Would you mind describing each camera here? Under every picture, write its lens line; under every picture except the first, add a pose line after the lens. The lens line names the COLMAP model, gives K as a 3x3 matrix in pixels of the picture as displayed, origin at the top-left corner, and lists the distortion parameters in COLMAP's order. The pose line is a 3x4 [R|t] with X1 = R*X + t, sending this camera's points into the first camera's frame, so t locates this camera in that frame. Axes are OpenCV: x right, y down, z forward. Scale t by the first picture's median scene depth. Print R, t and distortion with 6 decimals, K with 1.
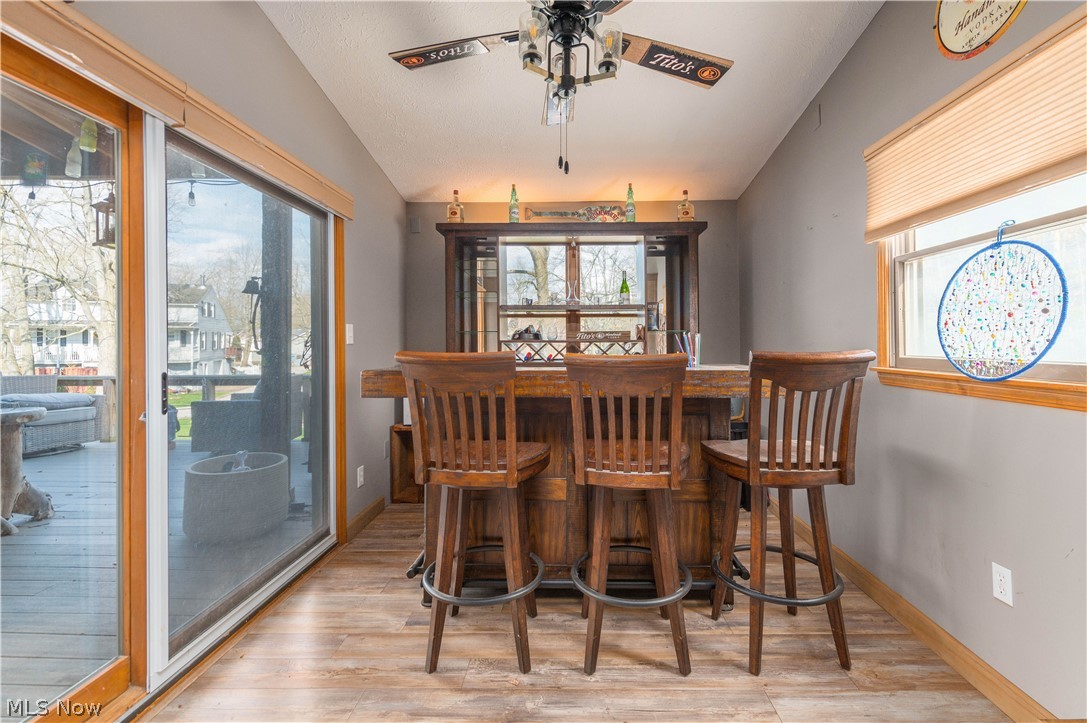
lens RADIAL K [[467.6, 0, 567.0], [0, 467.6, 336.8], [0, 0, 1]] dist [0.010222, -0.002543]
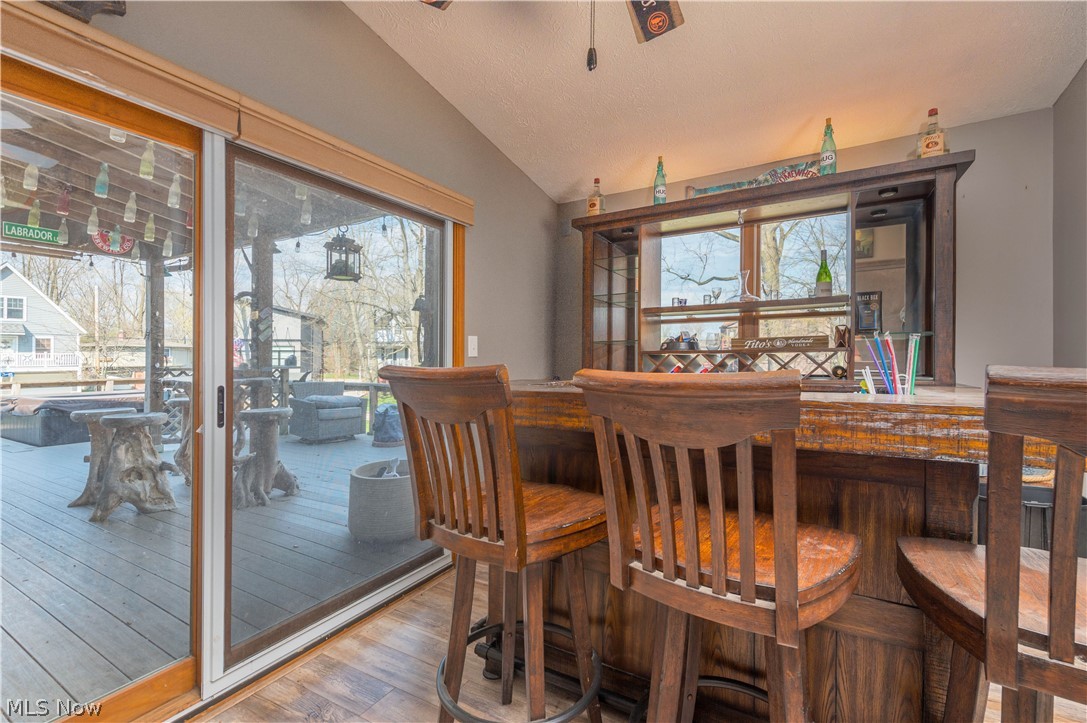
lens RADIAL K [[467.6, 0, 557.4], [0, 467.6, 361.8], [0, 0, 1]] dist [0.010222, -0.002543]
pose [[0.880932, -0.002471, -0.473236, 0.109219], [0.015230, 0.999616, 0.023132, 0.004912], [0.472998, -0.027585, 0.880632, 0.196076]]
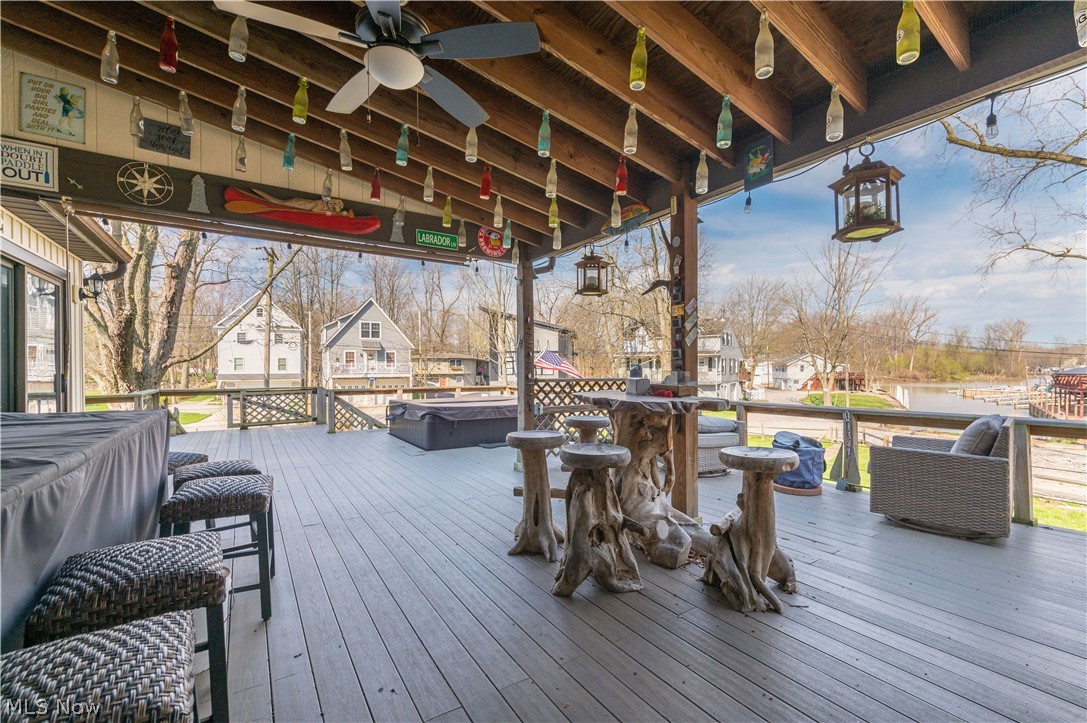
lens RADIAL K [[467.6, 0, 566.5], [0, 467.6, 377.3], [0, 0, 1]] dist [0.010222, -0.002543]
pose [[0.578510, 0.012671, -0.815577, -0.631140], [0.015139, 0.999540, 0.026268, 0.001410], [0.815535, -0.027544, 0.578052, 0.211339]]
